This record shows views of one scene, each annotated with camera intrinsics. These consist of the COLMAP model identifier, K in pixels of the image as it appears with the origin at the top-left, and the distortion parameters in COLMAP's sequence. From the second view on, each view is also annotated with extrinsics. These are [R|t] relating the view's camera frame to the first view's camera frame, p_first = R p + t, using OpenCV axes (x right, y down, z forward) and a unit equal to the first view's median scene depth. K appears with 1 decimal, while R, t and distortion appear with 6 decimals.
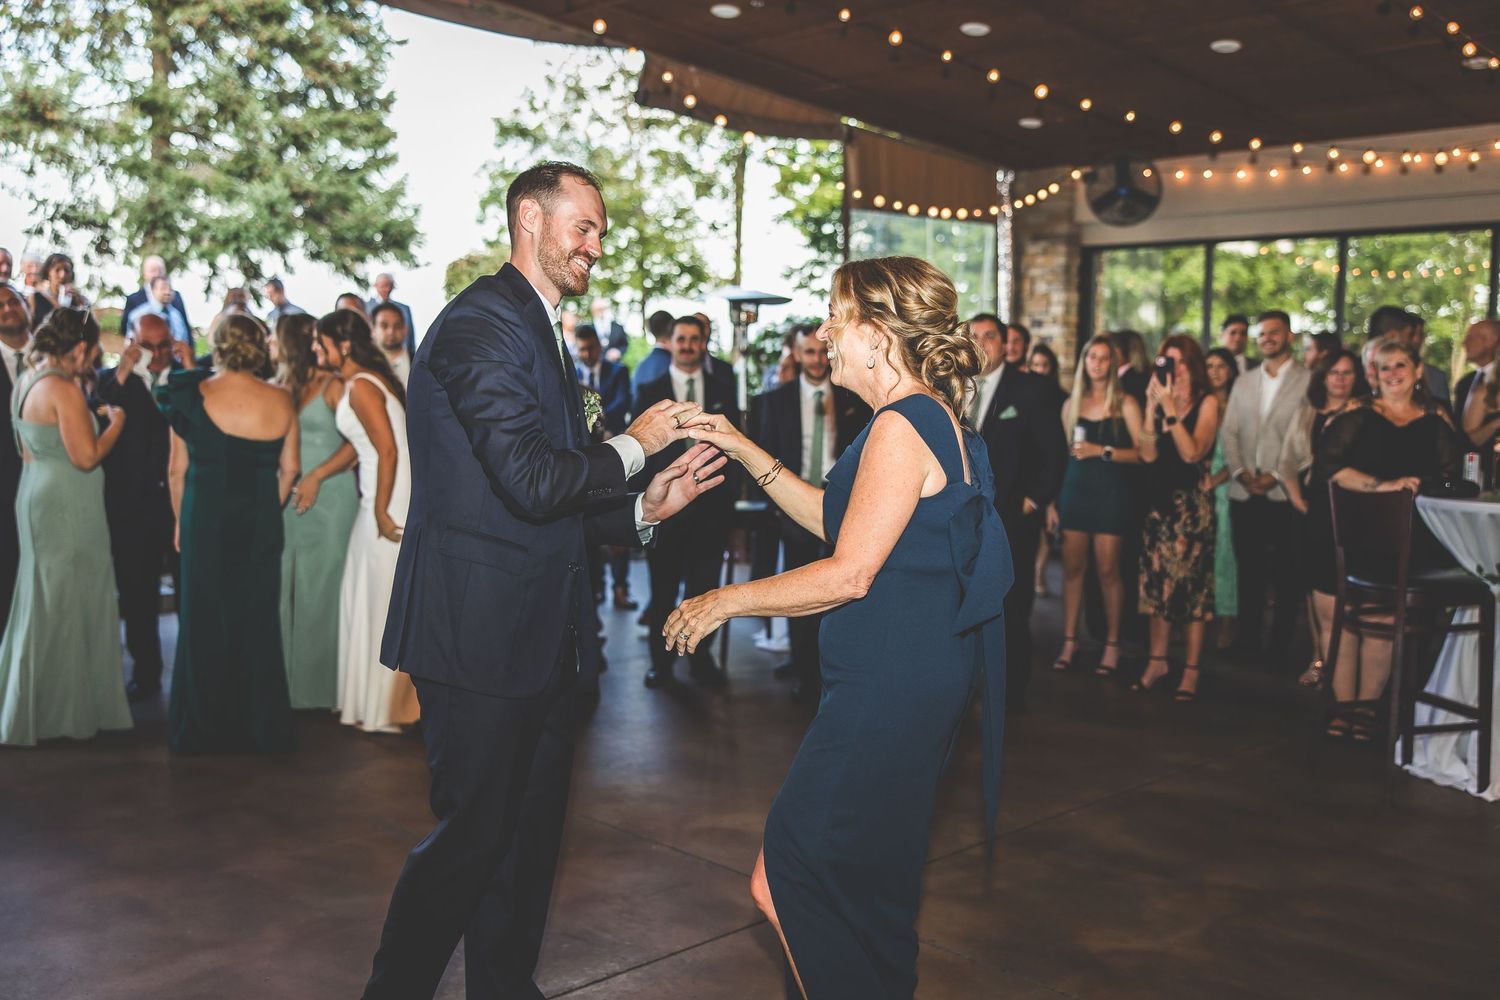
lens RADIAL K [[1543.7, 0, 756.6], [0, 1543.7, 491.1], [0, 0, 1]] dist [0.022722, 0.000000]
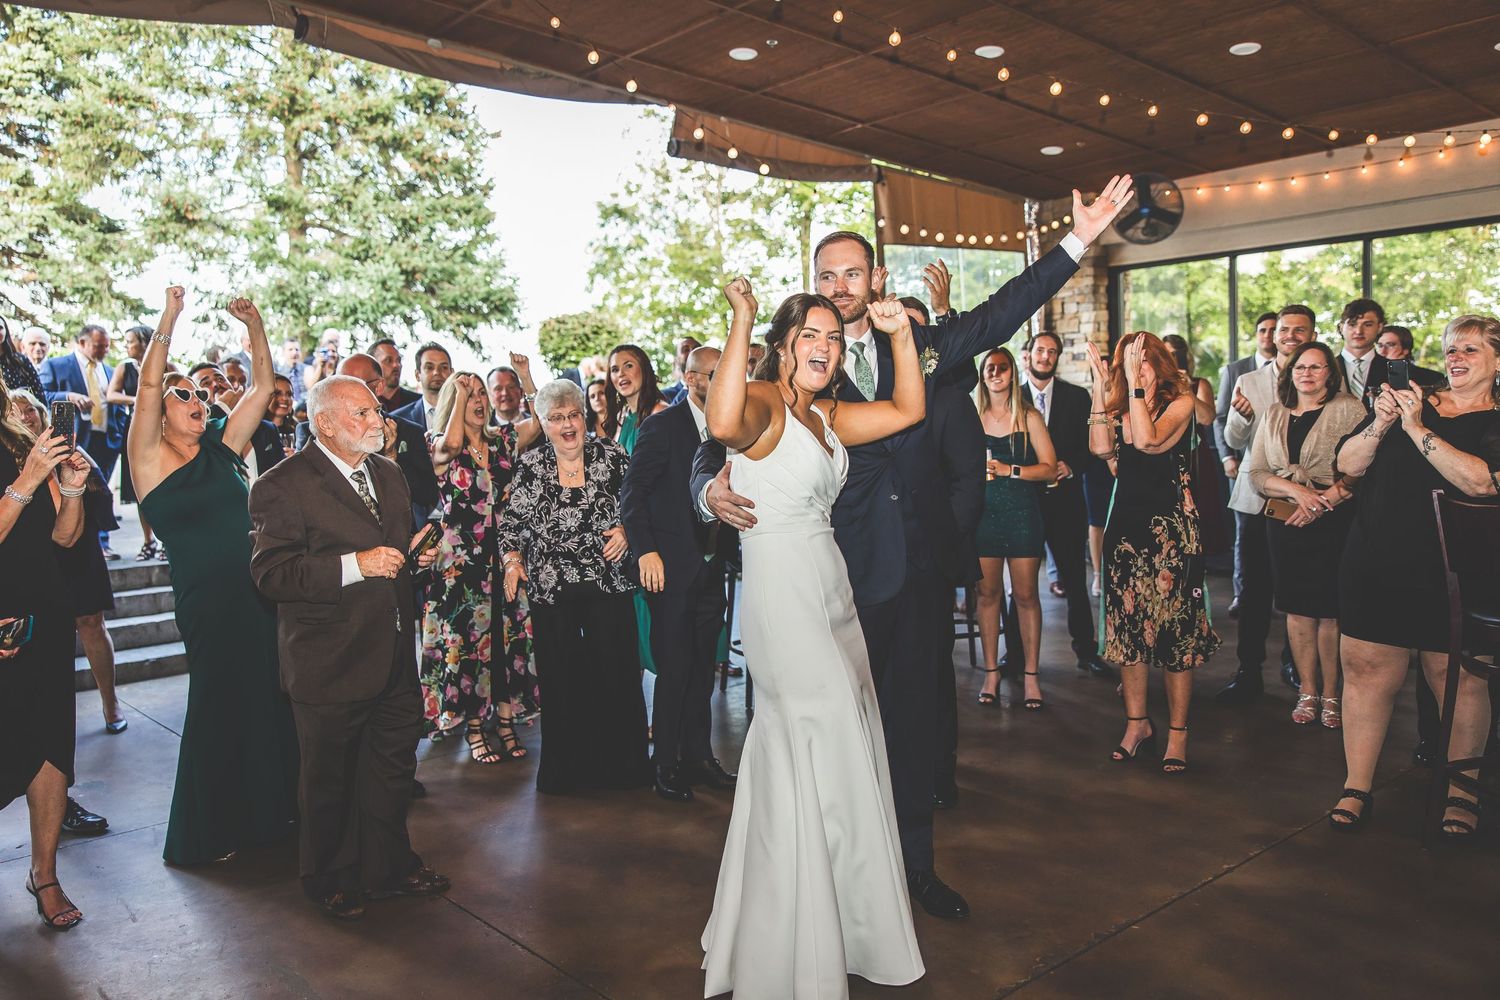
lens RADIAL K [[1228.7, 0, 744.3], [0, 1228.7, 497.2], [0, 0, 1]] dist [0.015268, -0.001328]
pose [[0.994887, -0.049826, -0.087843, 0.022651], [0.049432, 0.998755, -0.006654, -0.005705], [0.088065, 0.002278, 0.996112, 0.108924]]
